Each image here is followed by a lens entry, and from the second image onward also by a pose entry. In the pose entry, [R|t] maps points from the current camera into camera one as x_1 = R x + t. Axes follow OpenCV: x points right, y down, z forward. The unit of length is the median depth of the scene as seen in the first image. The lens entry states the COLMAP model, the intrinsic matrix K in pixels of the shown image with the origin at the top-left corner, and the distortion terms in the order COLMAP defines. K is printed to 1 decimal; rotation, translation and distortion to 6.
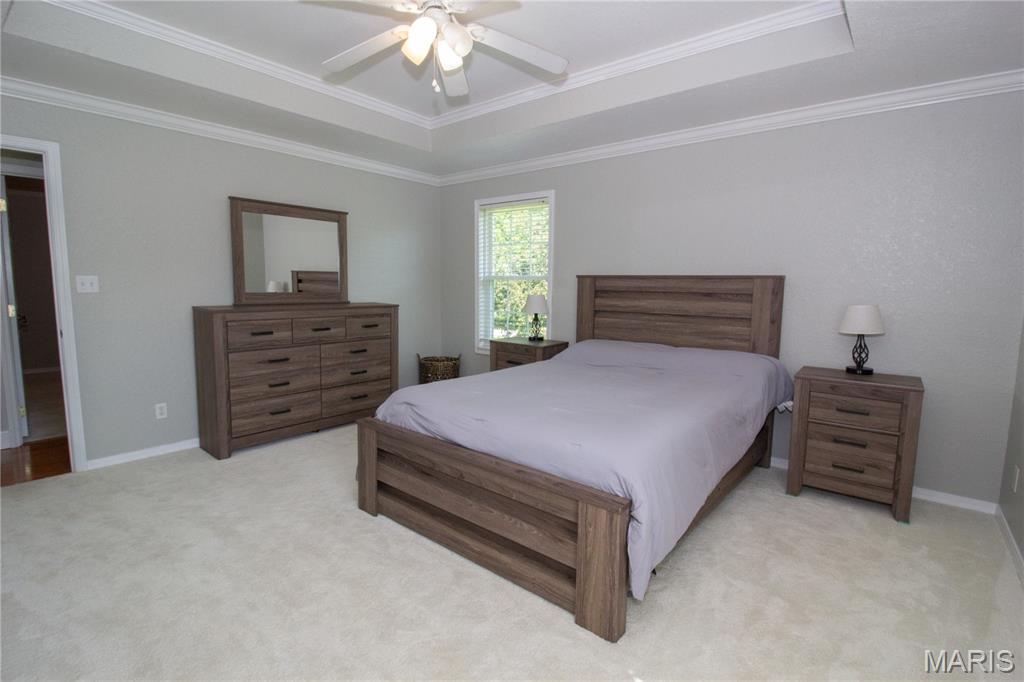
lens RADIAL K [[477.4, 0, 516.6], [0, 477.4, 333.9], [0, 0, 1]] dist [-0.003278, -0.000839]
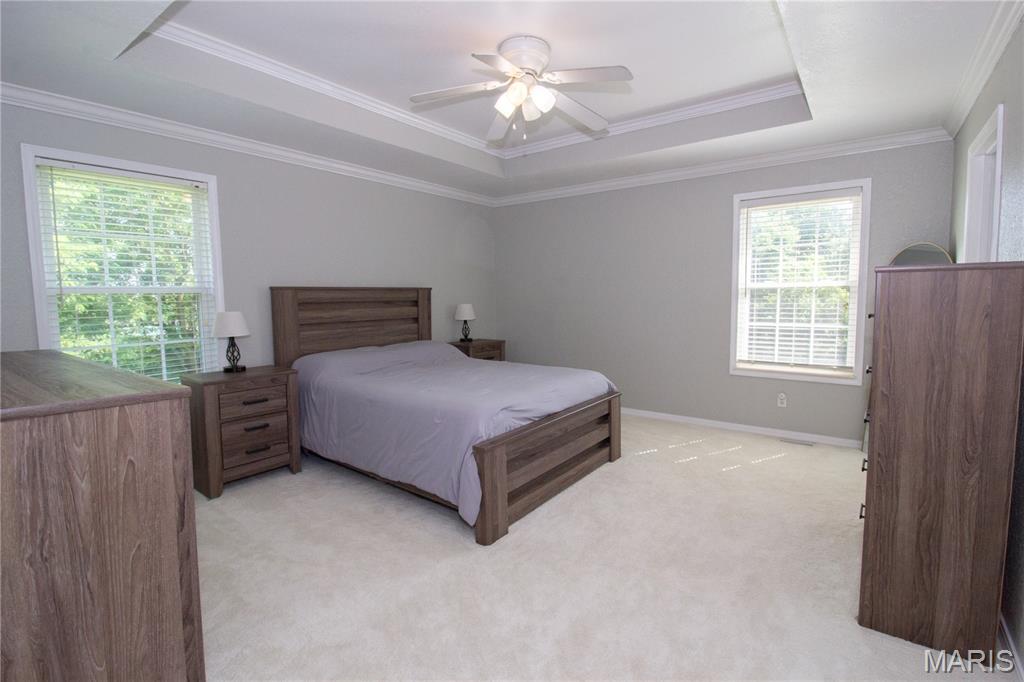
lens RADIAL K [[477.4, 0, 516.6], [0, 477.4, 333.9], [0, 0, 1]] dist [-0.003278, -0.000839]
pose [[-0.041049, -0.095170, 0.994614, -0.457594], [0.114374, 0.988462, 0.099302, -0.043761], [-0.992589, 0.117834, -0.029690, 0.354903]]
